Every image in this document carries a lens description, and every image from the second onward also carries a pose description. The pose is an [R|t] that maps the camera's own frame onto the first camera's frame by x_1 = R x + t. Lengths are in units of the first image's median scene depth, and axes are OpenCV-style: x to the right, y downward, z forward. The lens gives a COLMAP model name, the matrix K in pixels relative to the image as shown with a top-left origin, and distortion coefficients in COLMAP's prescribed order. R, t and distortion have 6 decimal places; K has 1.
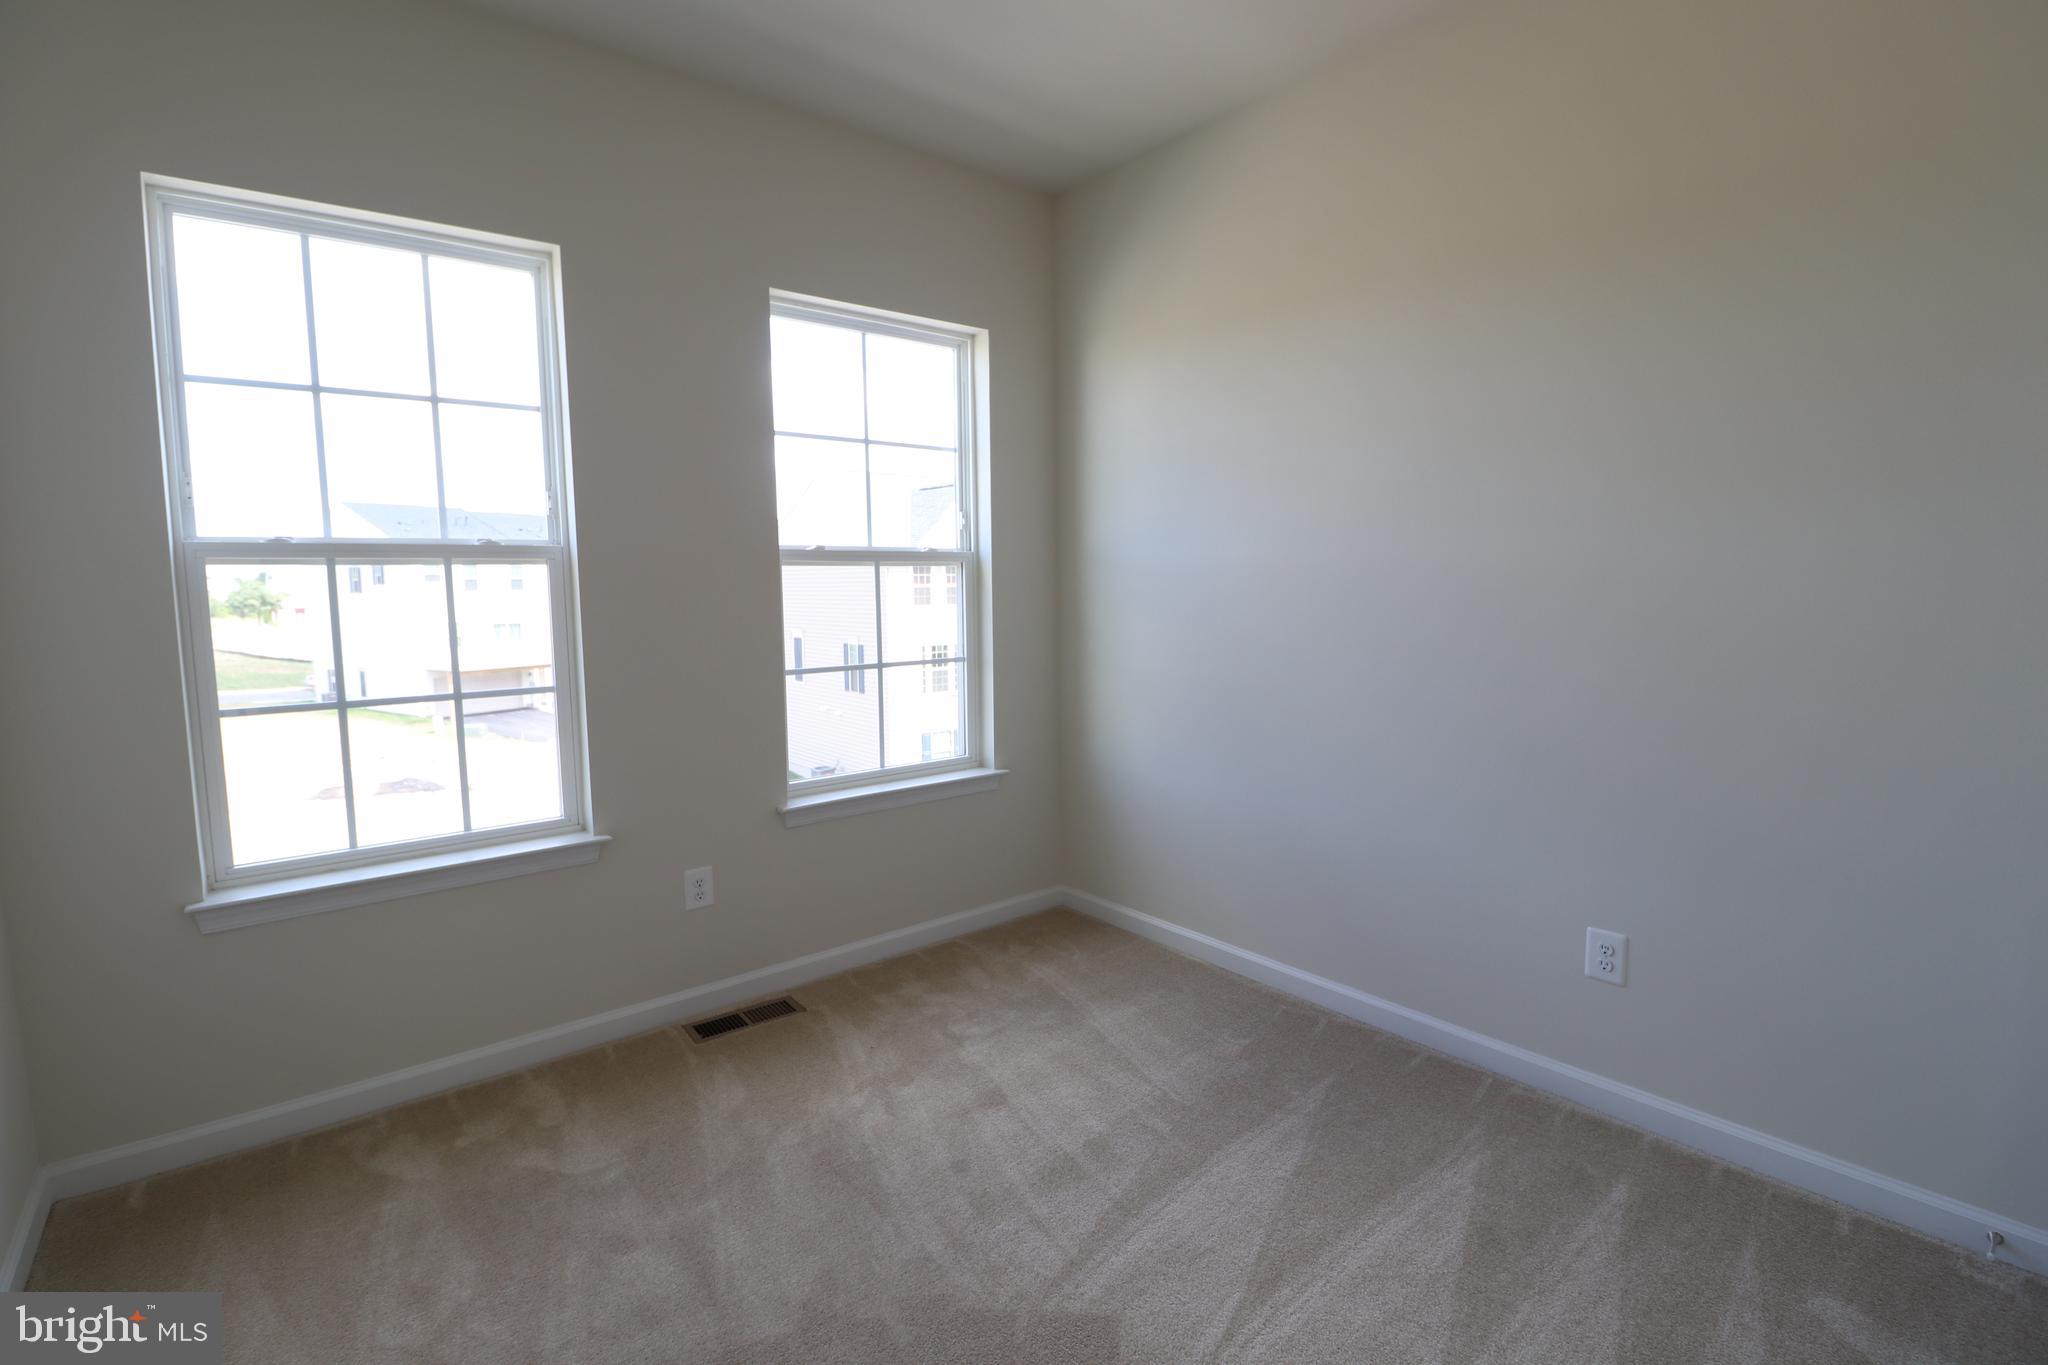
lens RADIAL K [[985.3, 0, 1033.4], [0, 985.3, 668.3], [0, 0, 1]] dist [-0.009421, 0.000061]
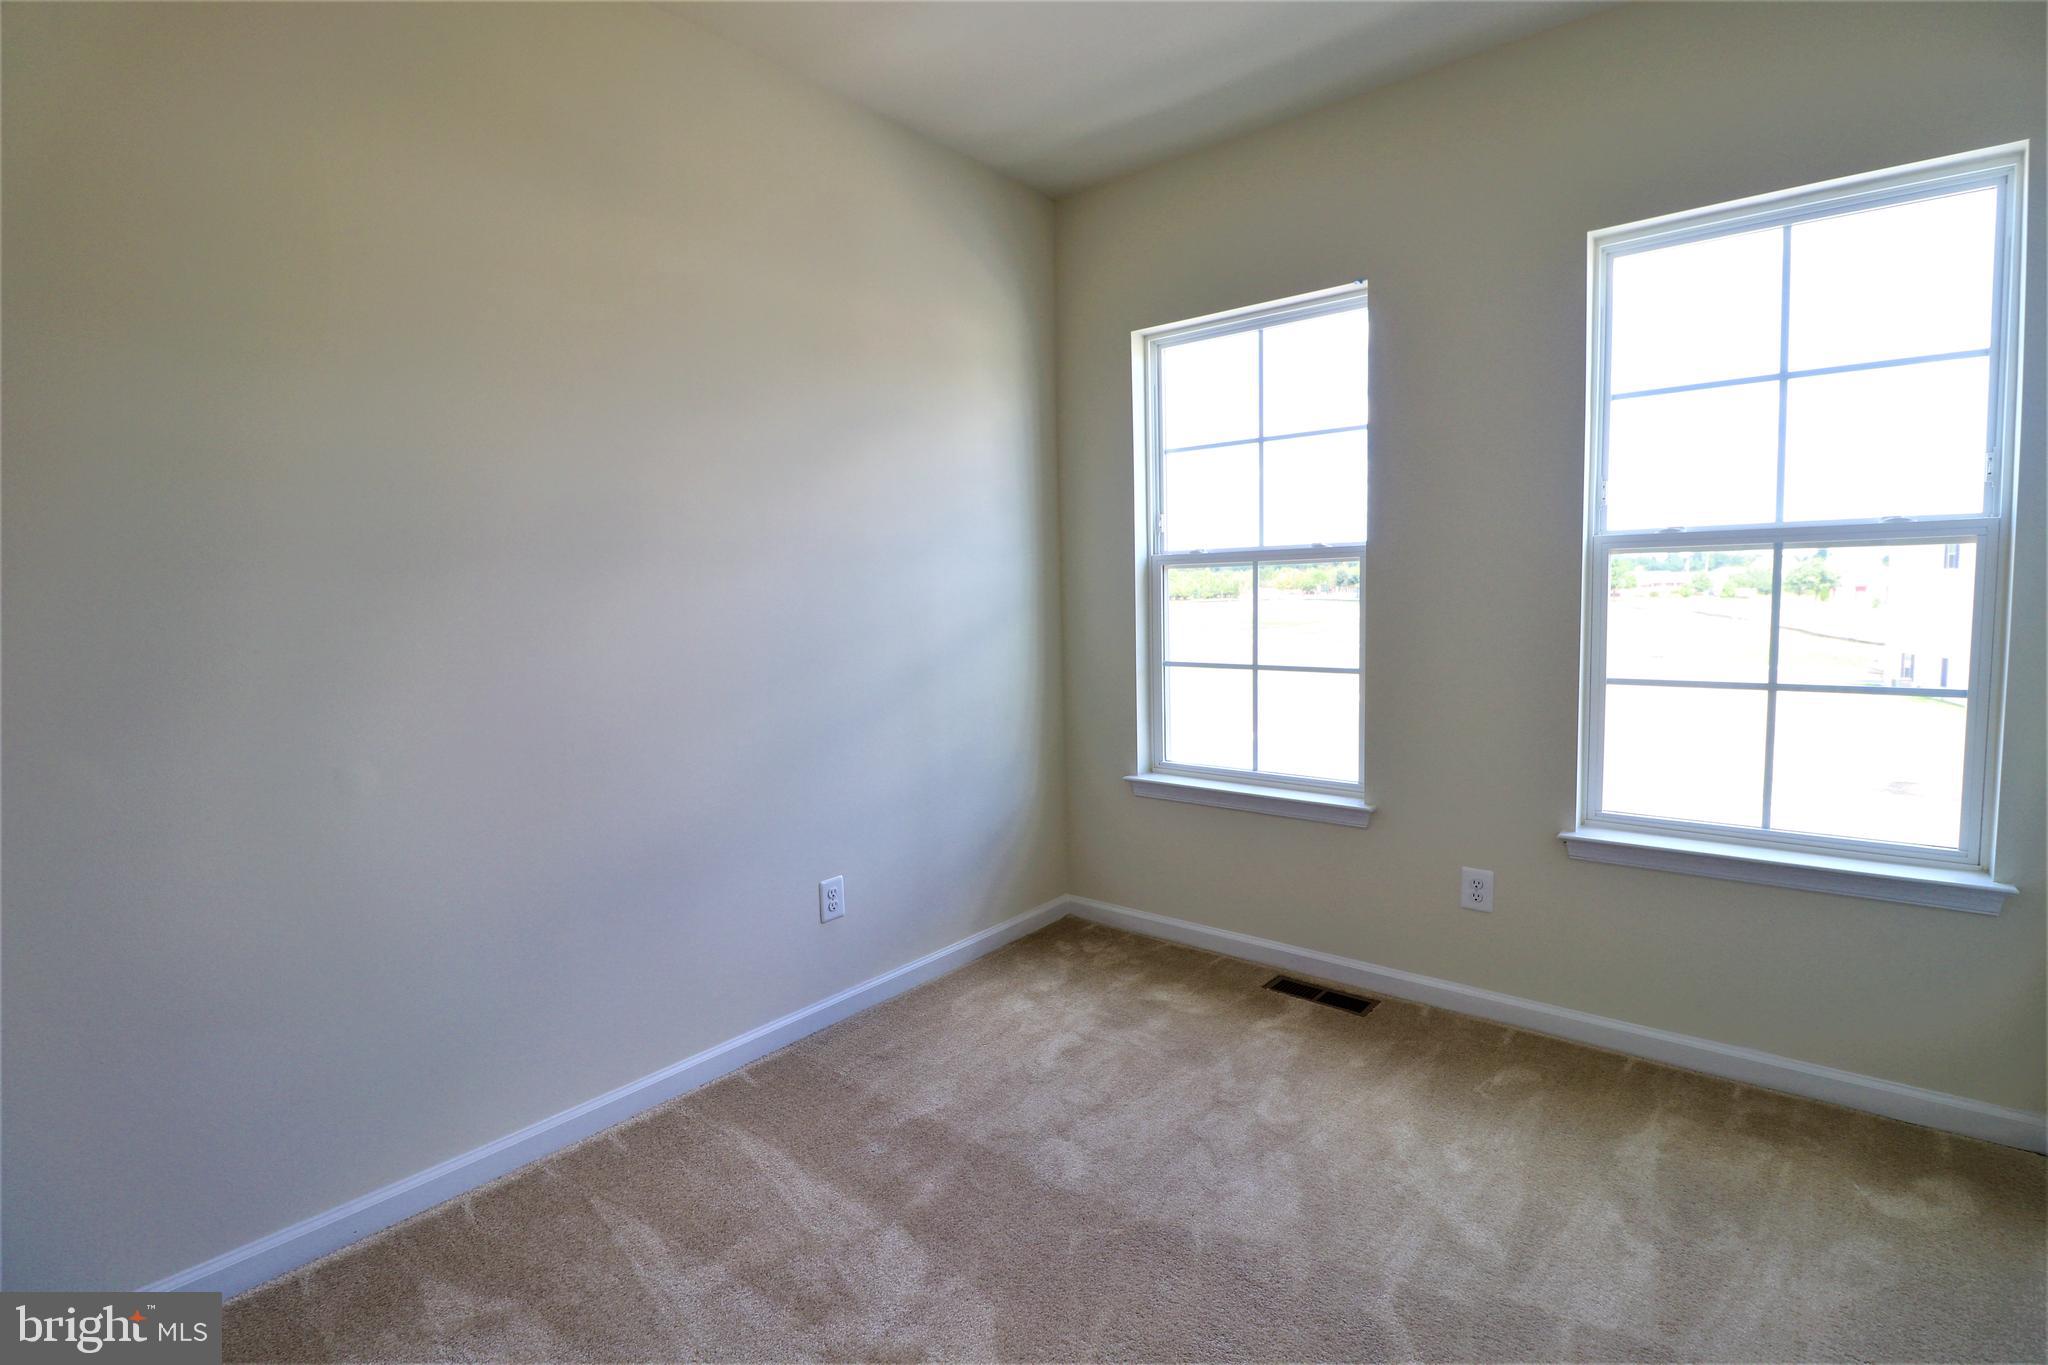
lens RADIAL K [[944.2, 0, 1029.6], [0, 944.2, 662.3], [0, 0, 1]] dist [-0.018027, -0.000189]
pose [[0.188195, 0.083925, -0.978539, 0.410814], [-0.062947, 0.995325, 0.073259, -0.035740], [0.980112, 0.047809, 0.192598, 0.329645]]
